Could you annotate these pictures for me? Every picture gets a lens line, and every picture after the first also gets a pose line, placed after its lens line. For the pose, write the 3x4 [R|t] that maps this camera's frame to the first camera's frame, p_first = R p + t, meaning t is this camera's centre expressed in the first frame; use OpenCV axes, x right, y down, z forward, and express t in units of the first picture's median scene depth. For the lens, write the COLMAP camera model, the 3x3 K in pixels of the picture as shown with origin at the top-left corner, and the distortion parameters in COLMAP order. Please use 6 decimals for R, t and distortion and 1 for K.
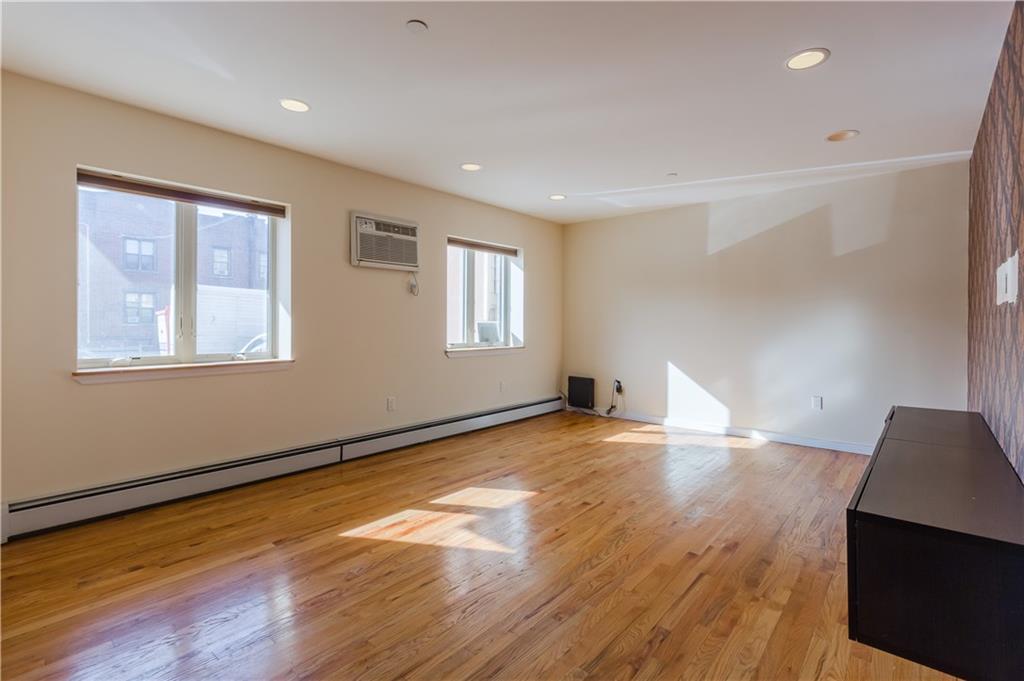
lens RADIAL K [[477.3, 0, 515.9], [0, 477.3, 309.1], [0, 0, 1]] dist [-0.001510, -0.000337]
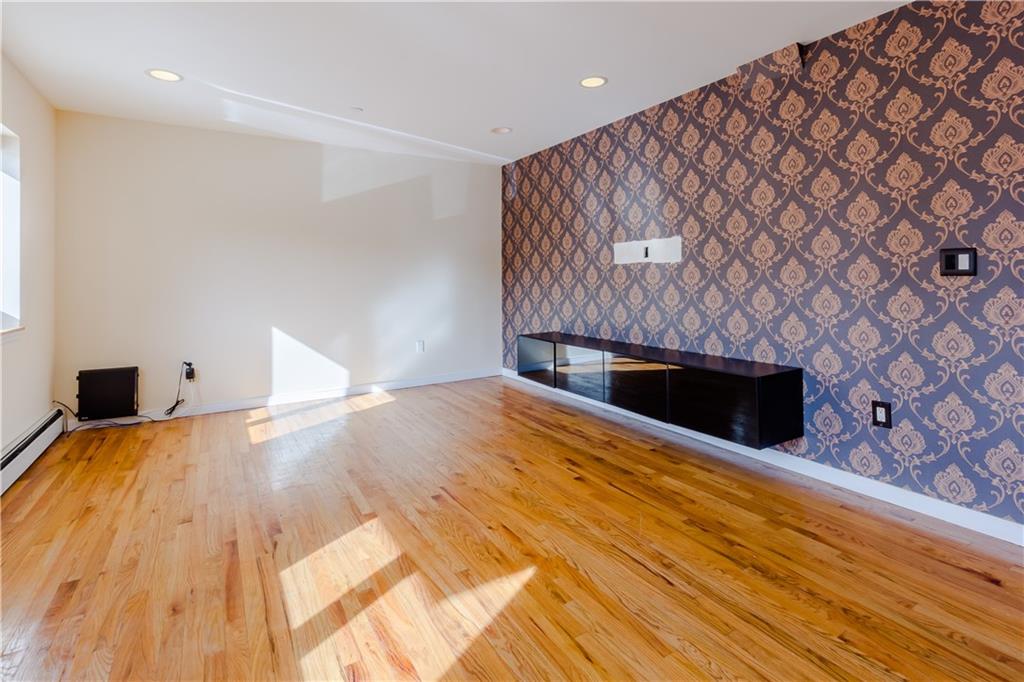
lens RADIAL K [[492.6, 0, 514.3], [0, 492.6, 276.4], [0, 0, 1]] dist [-0.001973, -0.000358]
pose [[0.300730, -0.006489, 0.953687, -0.613150], [-0.015385, 0.999814, 0.011654, 0.014550], [-0.953585, -0.018178, 0.300574, 0.615355]]
